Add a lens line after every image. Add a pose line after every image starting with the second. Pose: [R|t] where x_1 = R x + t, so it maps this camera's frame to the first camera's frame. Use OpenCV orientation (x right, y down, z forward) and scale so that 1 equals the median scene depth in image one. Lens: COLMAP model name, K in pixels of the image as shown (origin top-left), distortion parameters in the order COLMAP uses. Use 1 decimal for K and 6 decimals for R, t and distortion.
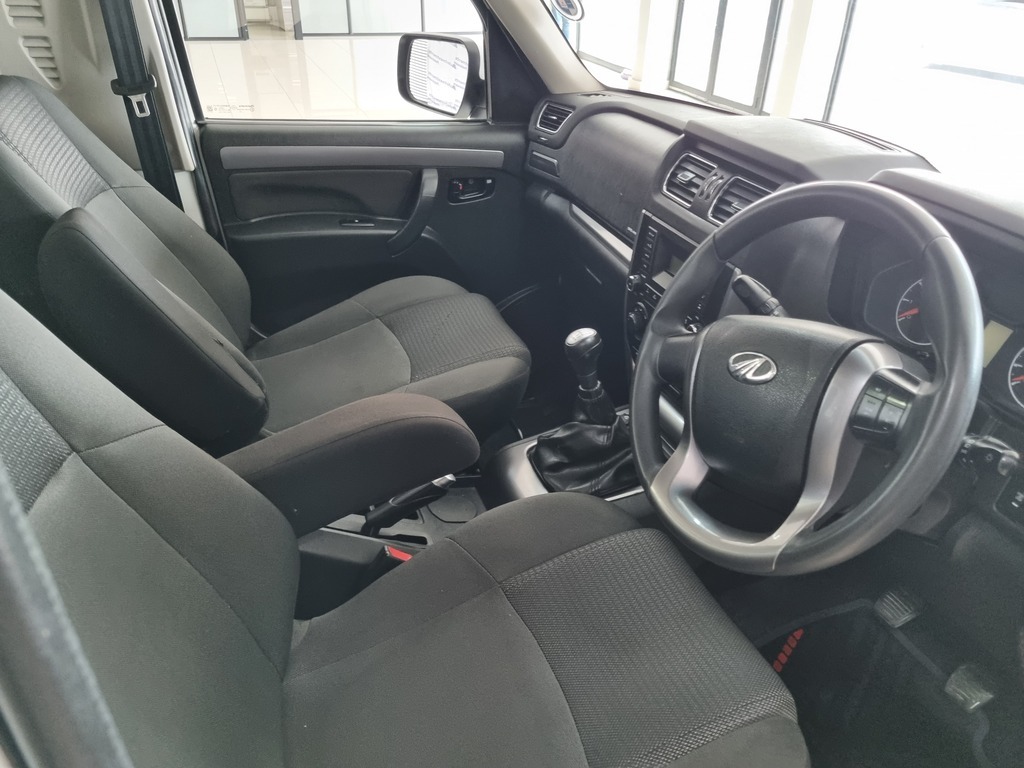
lens RADIAL K [[772.3, 0, 512.0], [0, 772.3, 384.0], [0, 0, 1]] dist [0.037024, -0.020852]
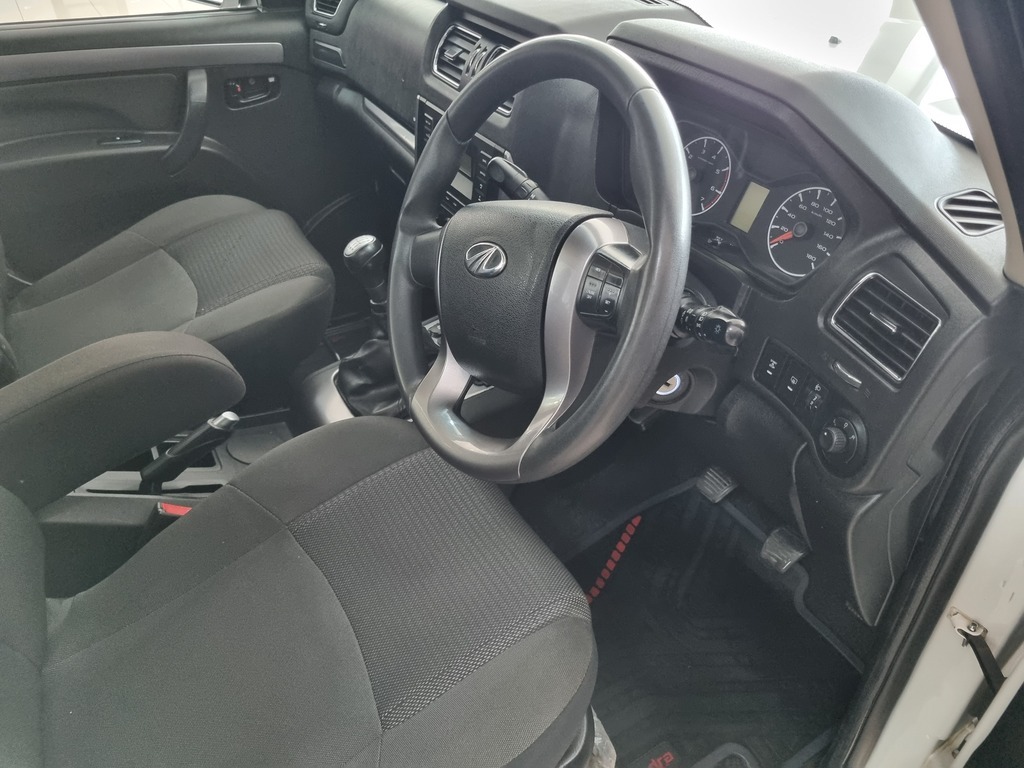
lens RADIAL K [[779.9, 0, 516.4], [0, 779.9, 391.8], [0, 0, 1]] dist [0.012752, 0.007157]
pose [[0.984091, -0.130082, 0.121009, 0.141100], [0.114329, 0.985018, 0.129106, 0.011261], [-0.135990, -0.113217, 0.984220, 0.058243]]
